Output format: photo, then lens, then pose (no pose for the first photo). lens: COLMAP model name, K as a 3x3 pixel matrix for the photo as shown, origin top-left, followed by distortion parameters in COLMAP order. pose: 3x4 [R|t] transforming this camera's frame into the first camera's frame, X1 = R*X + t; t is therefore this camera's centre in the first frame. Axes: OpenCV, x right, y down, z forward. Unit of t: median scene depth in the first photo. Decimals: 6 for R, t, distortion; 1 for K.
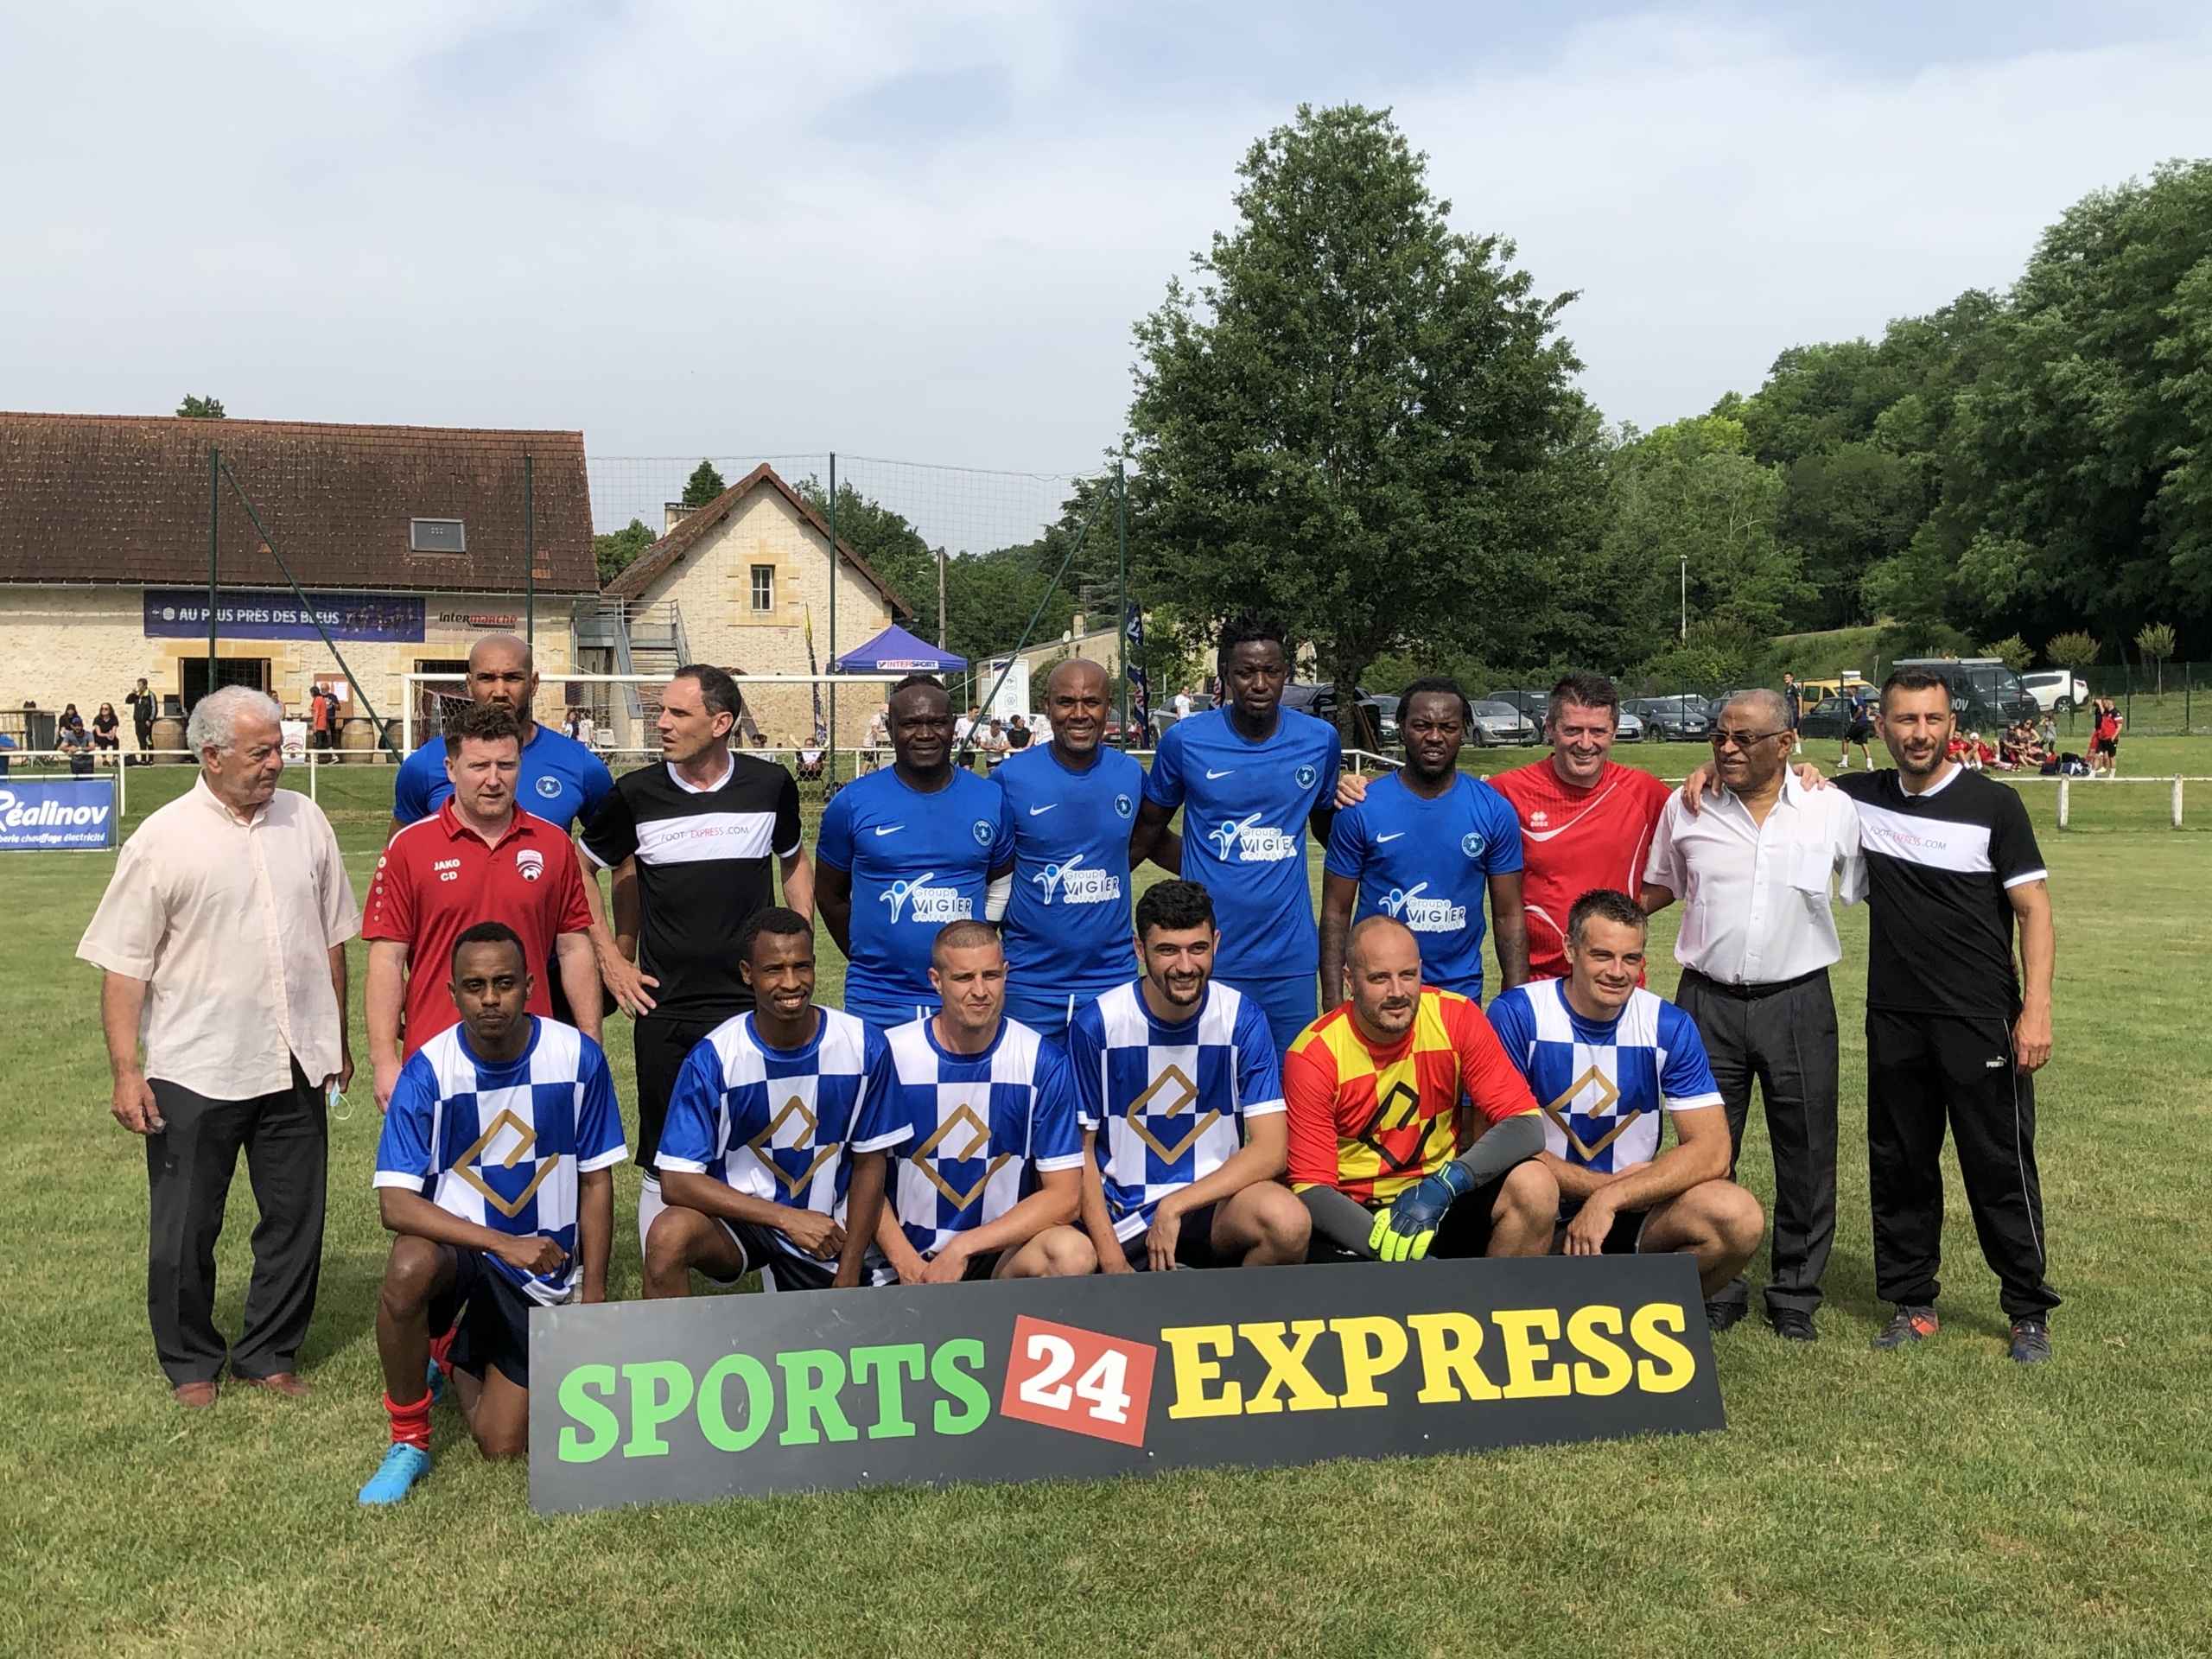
lens RADIAL K [[2332.0, 0, 1109.8], [0, 2332.0, 780.9], [0, 0, 1]] dist [0.006047, 0.000000]
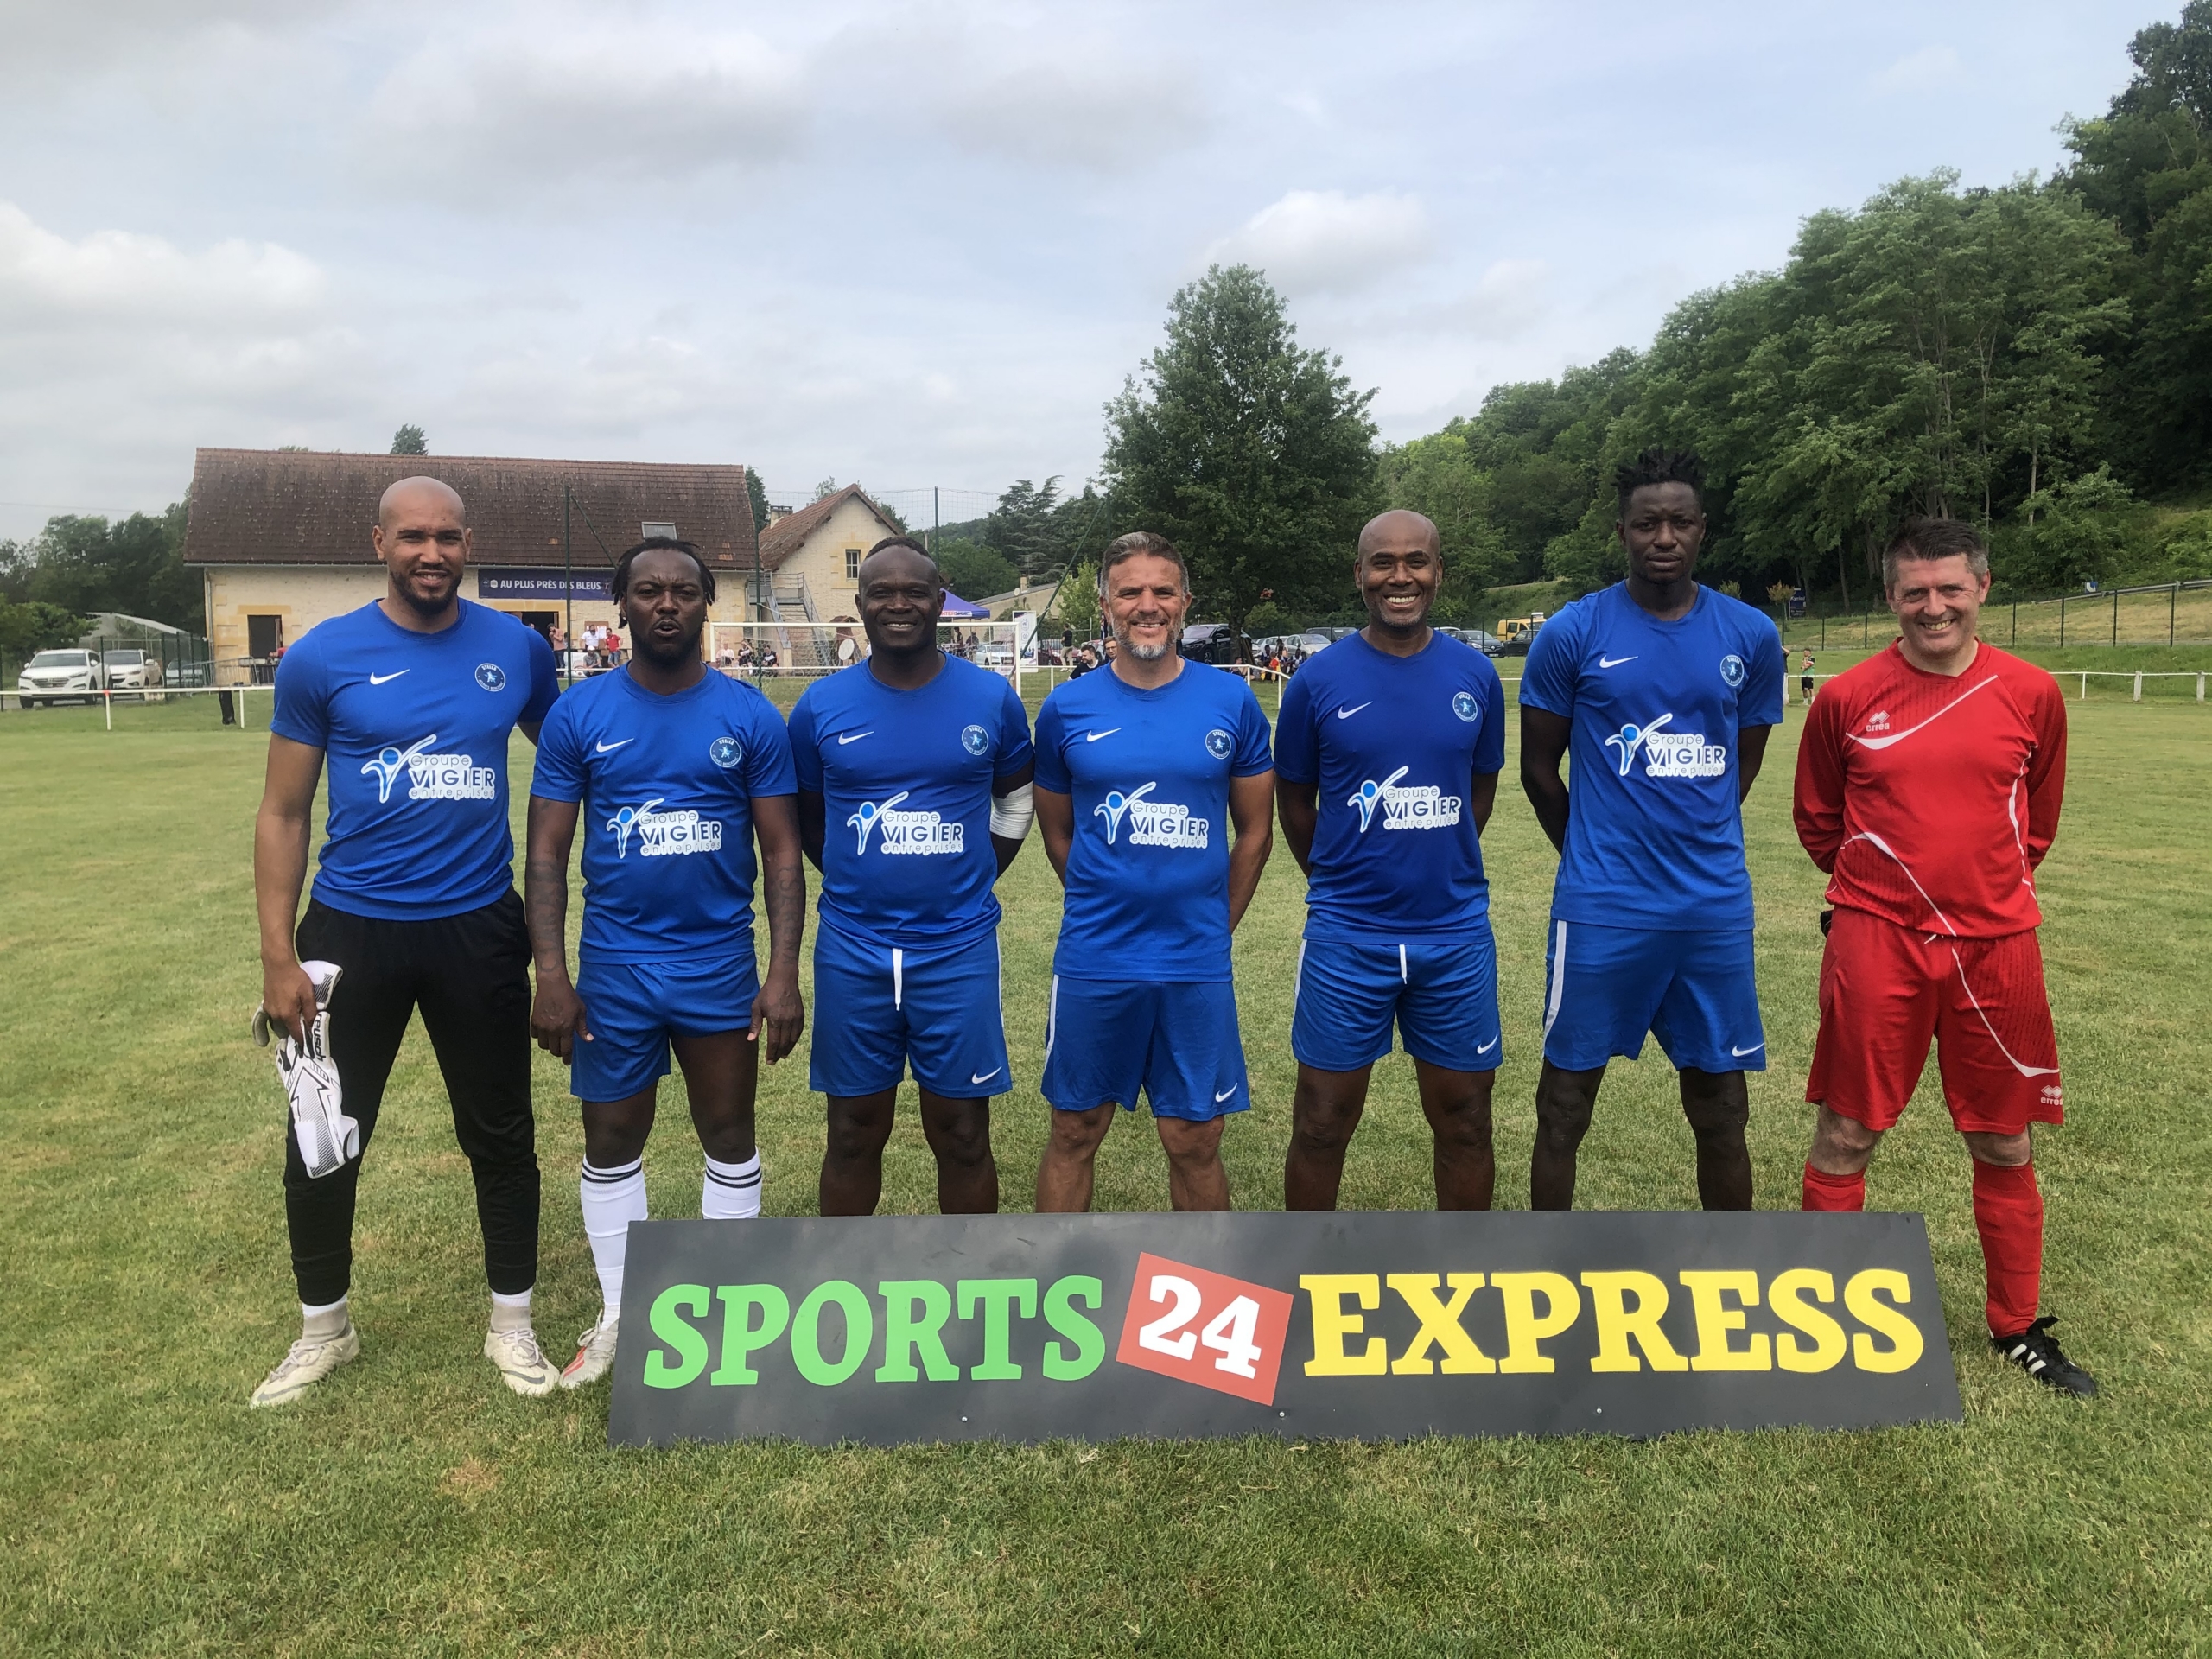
lens RADIAL K [[1793.7, 0, 1102.7], [0, 1793.7, 816.7], [0, 0, 1]] dist [-0.006545, 0.022620]
pose [[0.997544, -0.013102, 0.068808, -0.044000], [0.008455, 0.997691, 0.067394, 0.004244], [-0.069532, -0.066647, 0.995351, -0.142578]]
